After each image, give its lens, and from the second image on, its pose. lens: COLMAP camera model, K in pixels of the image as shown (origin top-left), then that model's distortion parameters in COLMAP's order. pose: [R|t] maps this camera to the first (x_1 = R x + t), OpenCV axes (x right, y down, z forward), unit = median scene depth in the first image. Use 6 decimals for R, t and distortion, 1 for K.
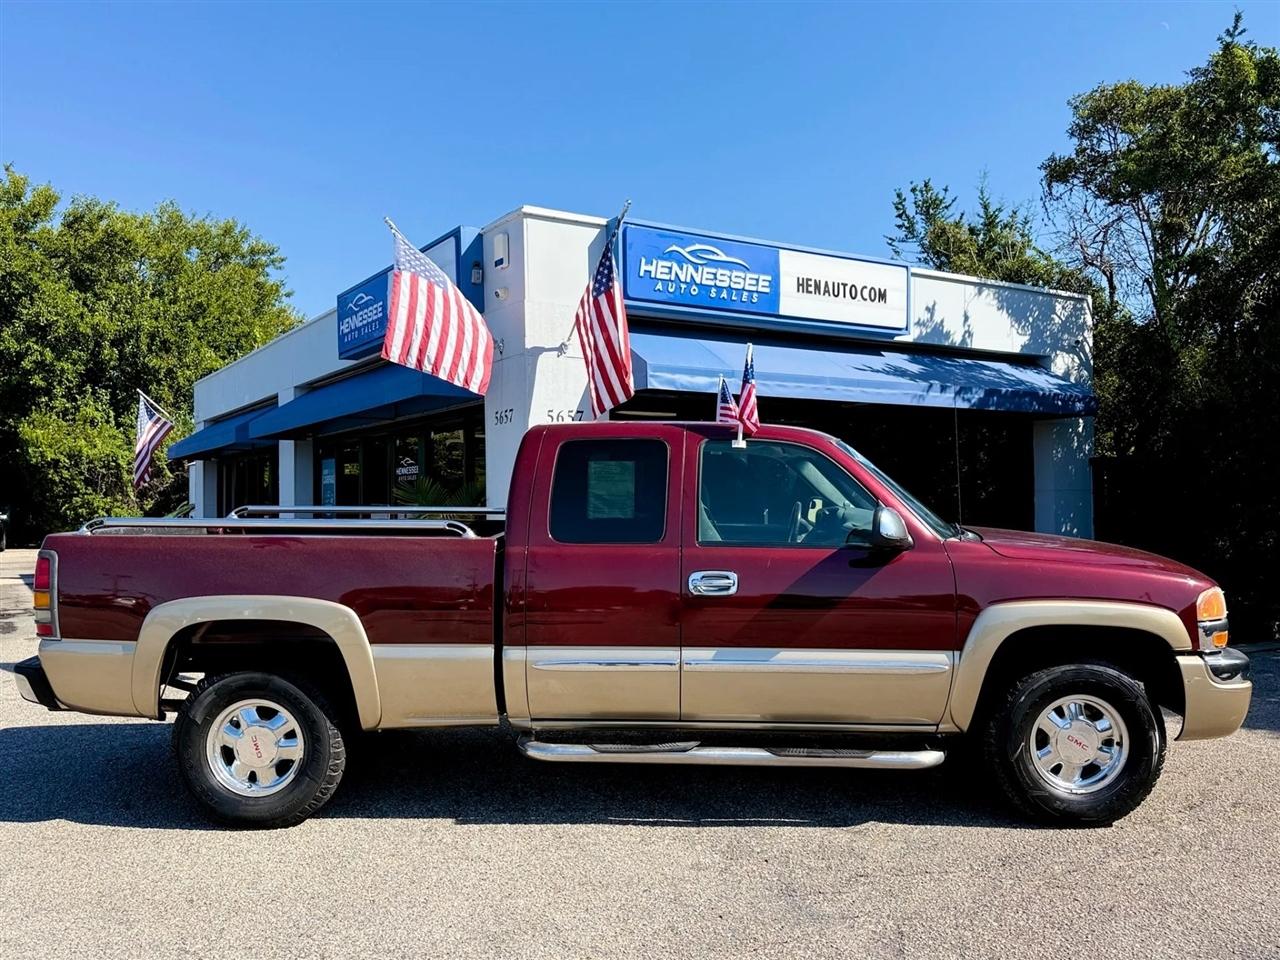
lens RADIAL K [[1052.5, 0, 642.5], [0, 1052.5, 479.5], [0, 0, 1]] dist [0.140838, -0.267121]
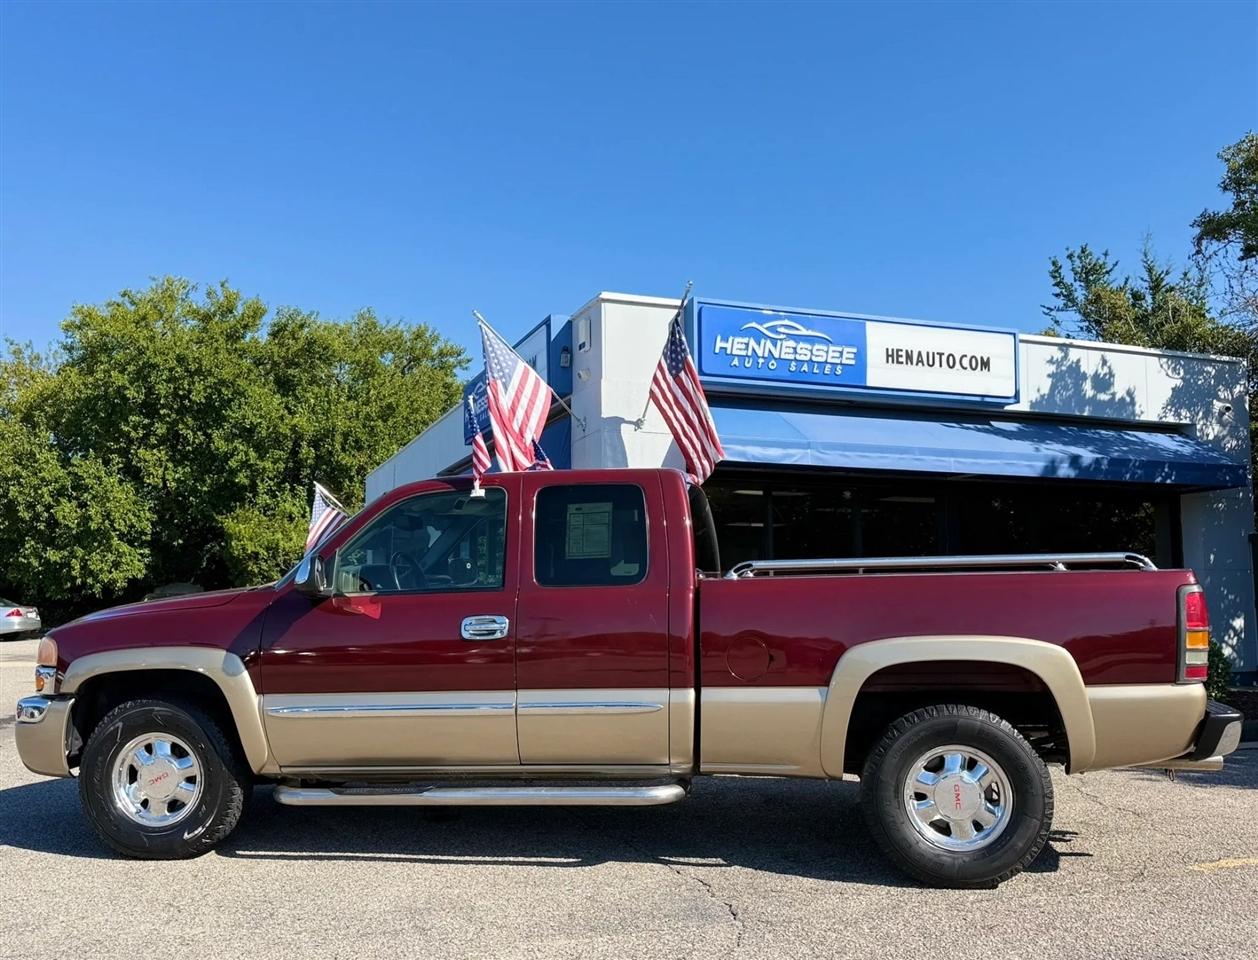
lens RADIAL K [[1105.9, 0, 627.3], [0, 1105.9, 502.9], [0, 0, 1]] dist [0.164809, -0.349484]
pose [[0.979712, -0.011974, -0.200055, 0.122564], [-0.001772, 0.997657, -0.068394, 0.026320], [0.200405, 0.067360, 0.977395, -0.061515]]
